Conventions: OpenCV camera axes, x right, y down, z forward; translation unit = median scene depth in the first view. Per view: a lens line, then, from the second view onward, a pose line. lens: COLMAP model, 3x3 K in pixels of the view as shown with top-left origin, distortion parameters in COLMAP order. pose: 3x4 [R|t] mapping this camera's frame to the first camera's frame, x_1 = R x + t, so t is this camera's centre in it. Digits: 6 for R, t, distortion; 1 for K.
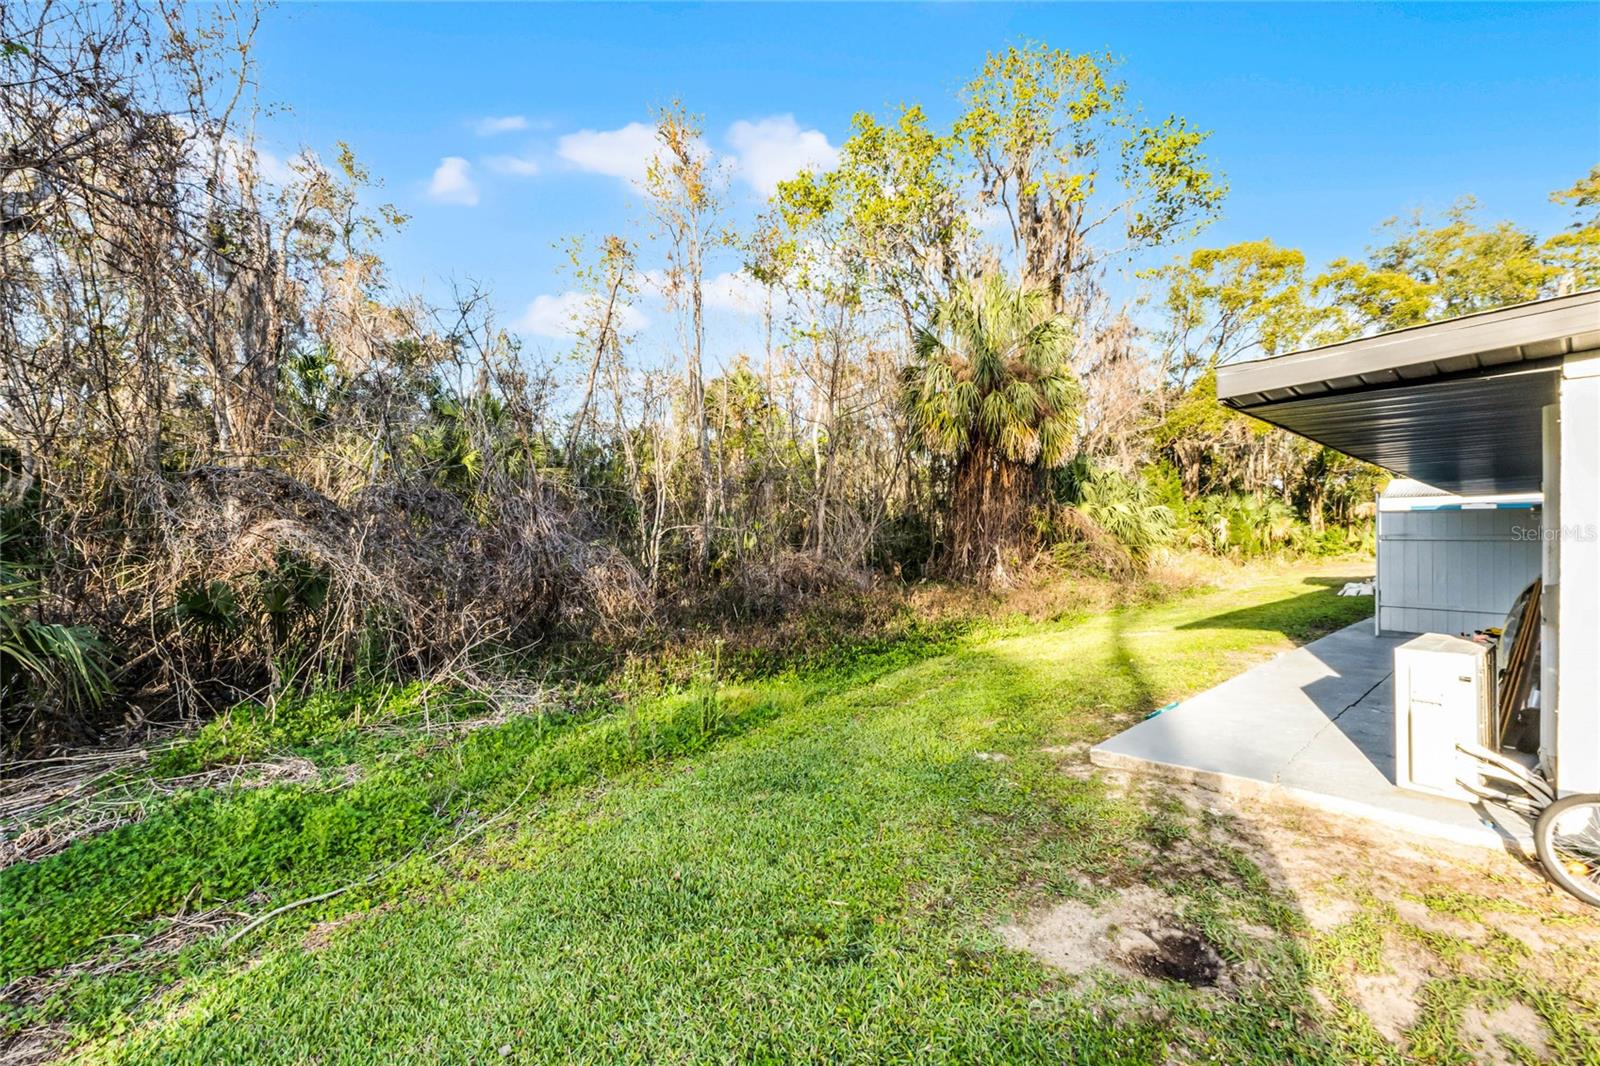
lens RADIAL K [[690.5, 0, 800.5], [0, 690.5, 534.4], [0, 0, 1]] dist [0.000638, 0.000131]
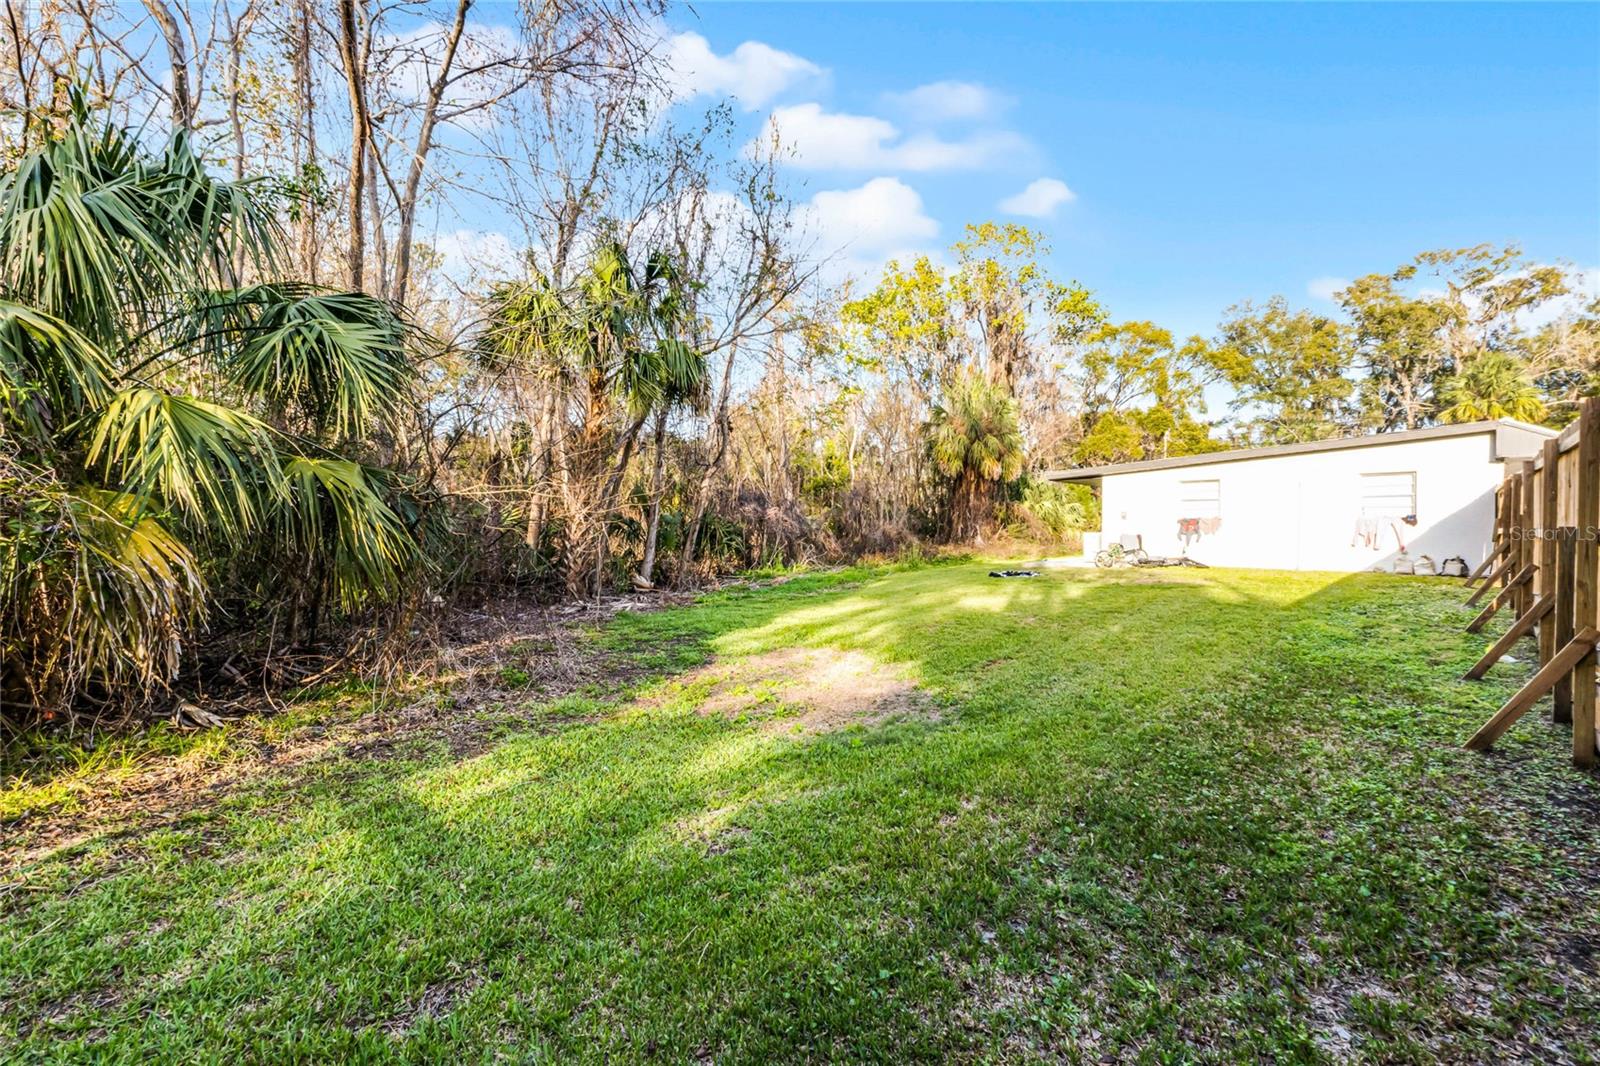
lens RADIAL K [[690.5, 0, 799.5], [0, 690.5, 530.4], [0, 0, 1]] dist [0.000638, 0.000131]
pose [[0.997865, -0.000229, 0.065310, -0.291268], [0.000354, 0.999998, -0.001902, 0.033057], [-0.065310, 0.001921, 0.997863, -0.751717]]
